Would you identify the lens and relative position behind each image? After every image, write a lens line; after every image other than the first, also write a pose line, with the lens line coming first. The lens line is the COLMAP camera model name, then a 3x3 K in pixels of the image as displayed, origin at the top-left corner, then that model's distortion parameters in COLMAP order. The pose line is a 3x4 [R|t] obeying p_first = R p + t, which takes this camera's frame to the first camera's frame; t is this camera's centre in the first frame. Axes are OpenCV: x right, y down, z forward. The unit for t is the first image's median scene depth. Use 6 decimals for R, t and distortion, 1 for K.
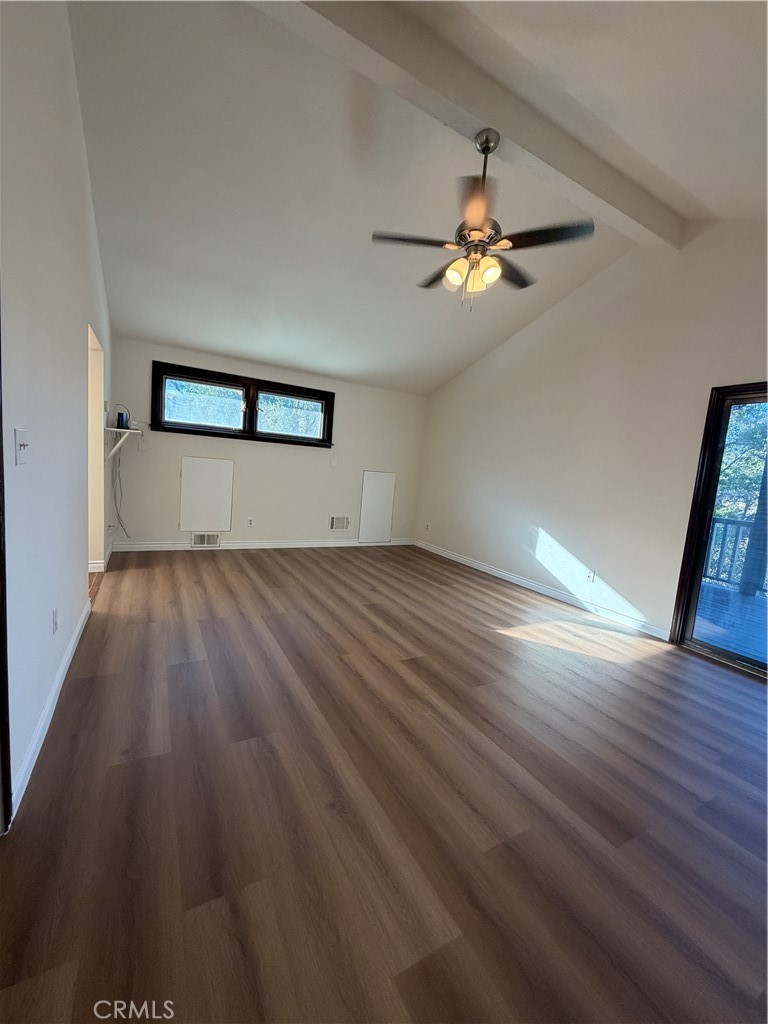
lens RADIAL K [[410.3, 0, 384.0], [0, 410.3, 504.3], [0, 0, 1]] dist [-0.001651, 0.000751]
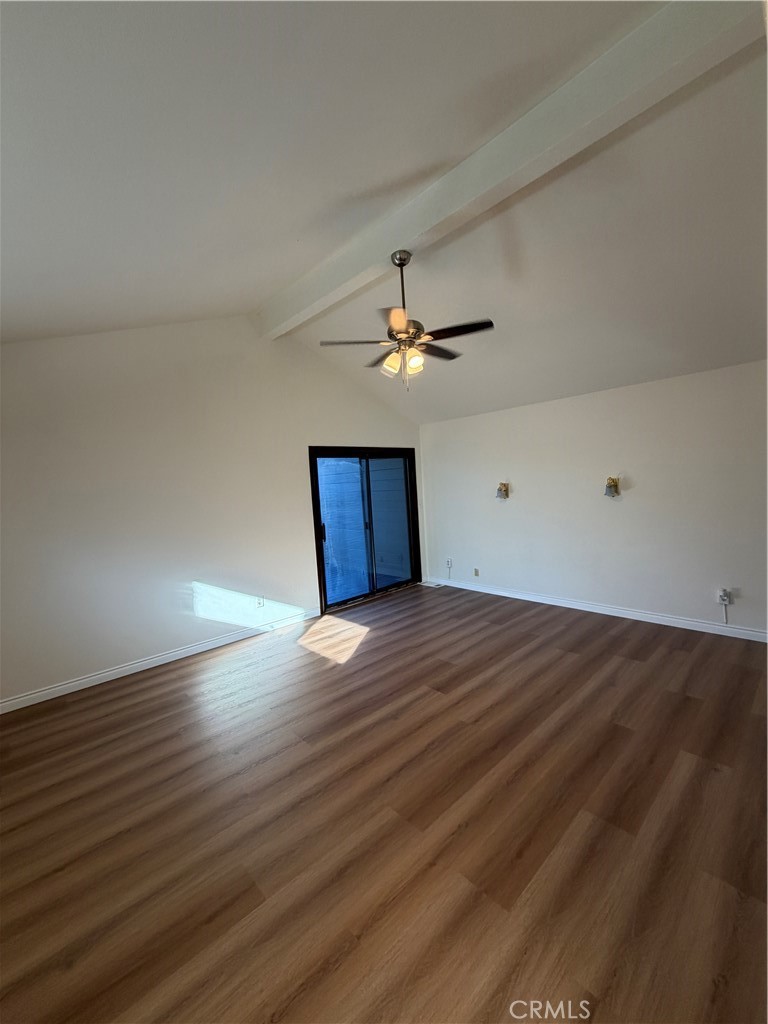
lens RADIAL K [[410.3, 0, 380.8], [0, 410.3, 506.5], [0, 0, 1]] dist [-0.001651, 0.000751]
pose [[-0.232465, -0.120966, 0.965053, -0.687794], [0.132868, 0.978983, 0.154718, -0.232851], [-0.963486, 0.164191, -0.211507, 0.970650]]
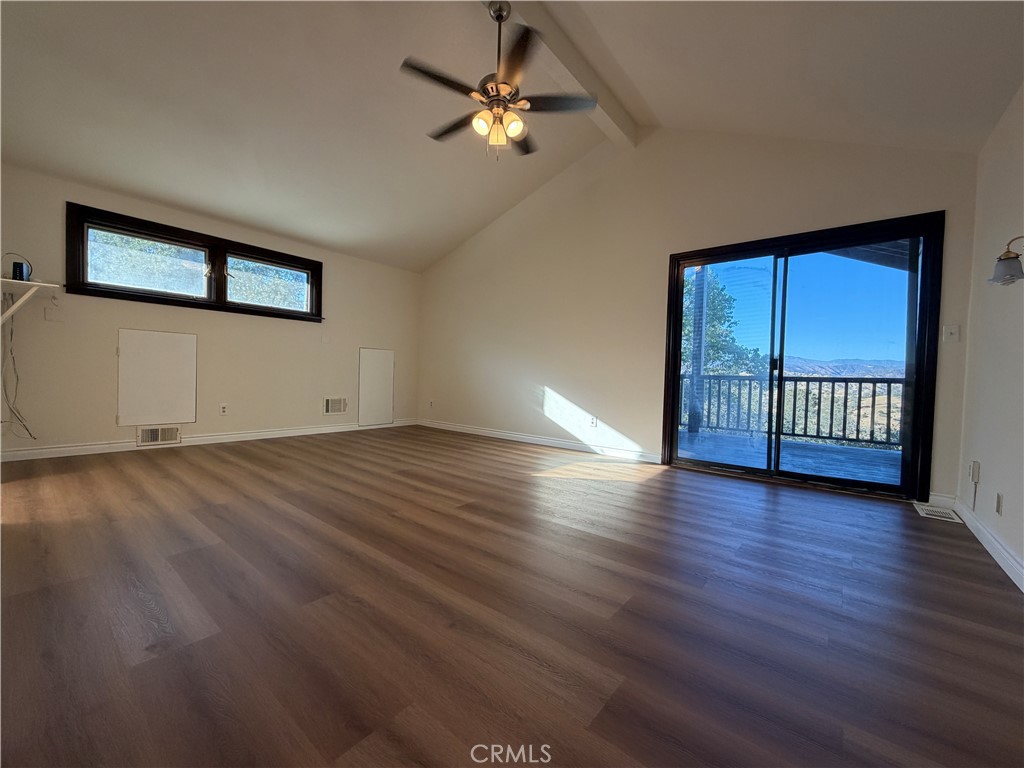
lens RADIAL K [[410.3, 0, 511.2], [0, 410.3, 380.9], [0, 0, 1]] dist [-0.001651, 0.000751]
pose [[0.928789, -0.062632, 0.365278, -0.125452], [0.083614, 0.995617, -0.041891, 0.100734], [-0.361053, 0.069450, 0.929956, 0.028820]]
